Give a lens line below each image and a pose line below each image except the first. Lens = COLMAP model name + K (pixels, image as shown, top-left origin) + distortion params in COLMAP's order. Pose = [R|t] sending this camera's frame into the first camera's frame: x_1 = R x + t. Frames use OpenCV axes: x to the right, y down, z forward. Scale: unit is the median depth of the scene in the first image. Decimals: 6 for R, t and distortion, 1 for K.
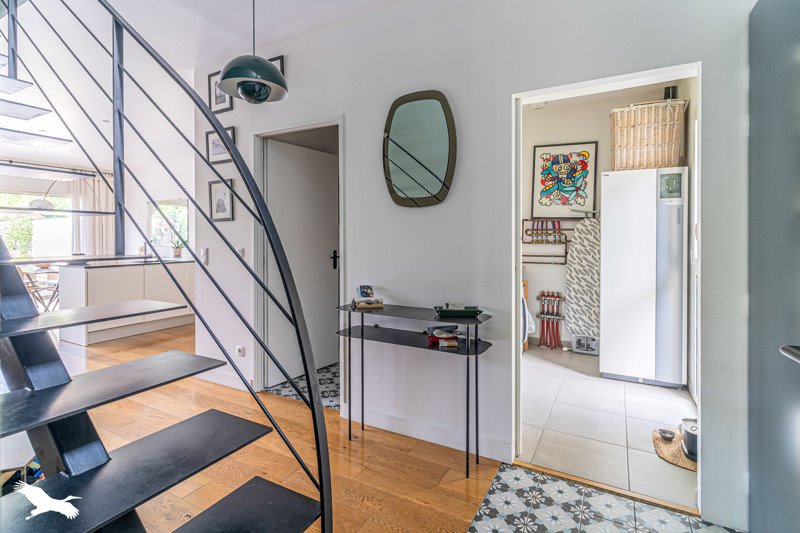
lens RADIAL K [[384.8, 0, 400.1], [0, 384.8, 241.9], [0, 0, 1]] dist [0.000456, 0.000098]
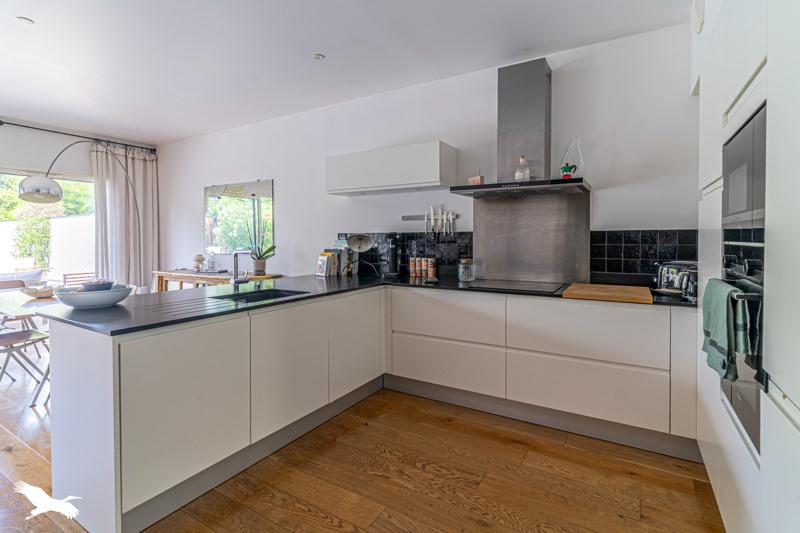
lens RADIAL K [[384.8, 0, 400.1], [0, 384.8, 241.9], [0, 0, 1]] dist [0.000456, 0.000098]
pose [[0.998822, -0.006797, -0.048053, -0.300238], [0.006987, 0.999968, 0.003780, -0.010454], [0.048026, -0.004112, 0.998838, 0.368078]]
